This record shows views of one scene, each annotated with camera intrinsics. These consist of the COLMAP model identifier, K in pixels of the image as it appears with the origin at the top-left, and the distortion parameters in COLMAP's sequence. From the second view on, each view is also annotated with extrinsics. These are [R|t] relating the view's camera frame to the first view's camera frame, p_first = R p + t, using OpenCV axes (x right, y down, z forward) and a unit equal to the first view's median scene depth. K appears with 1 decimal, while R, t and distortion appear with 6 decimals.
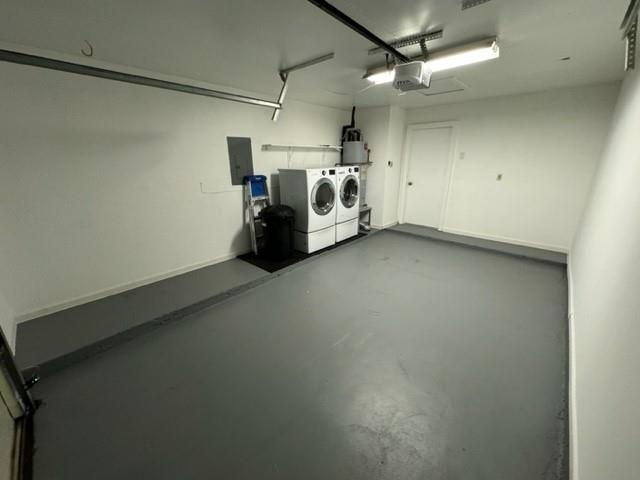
lens RADIAL K [[255.1, 0, 320.1], [0, 255.1, 238.1], [0, 0, 1]] dist [-0.002815, -0.000008]
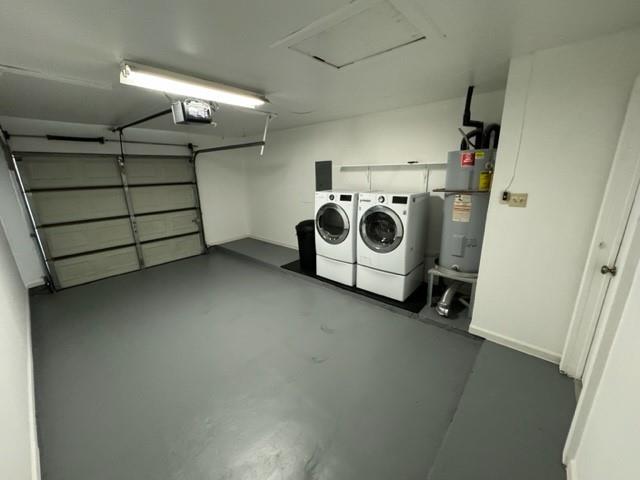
lens RADIAL K [[255.1, 0, 320.3], [0, 255.1, 240.6], [0, 0, 1]] dist [-0.002815, -0.000008]
pose [[0.024877, 0.269016, -0.962814, 0.866320], [-0.280103, 0.926410, 0.251607, -0.312742], [0.959648, 0.263428, 0.098398, 0.870847]]
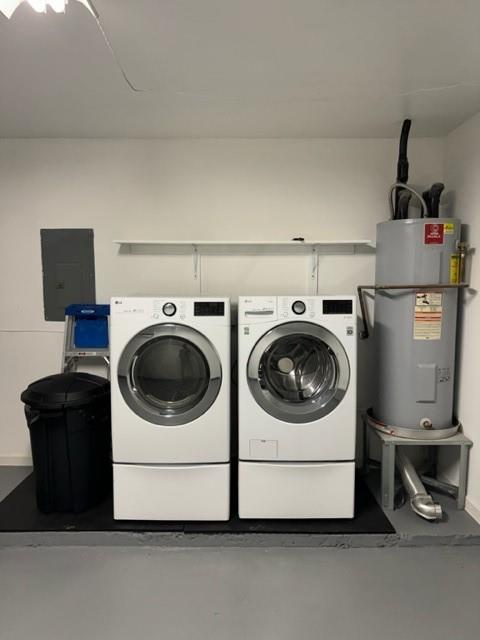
lens RADIAL K [[456.1, 0, 236.4], [0, 456.1, 319.7], [0, 0, 1]] dist [0.021245, -0.009760]
pose [[0.667061, 0.084247, -0.740224, 0.530576], [-0.227654, 0.969111, -0.094855, -0.192579], [0.709368, 0.231789, 0.665636, 0.610869]]
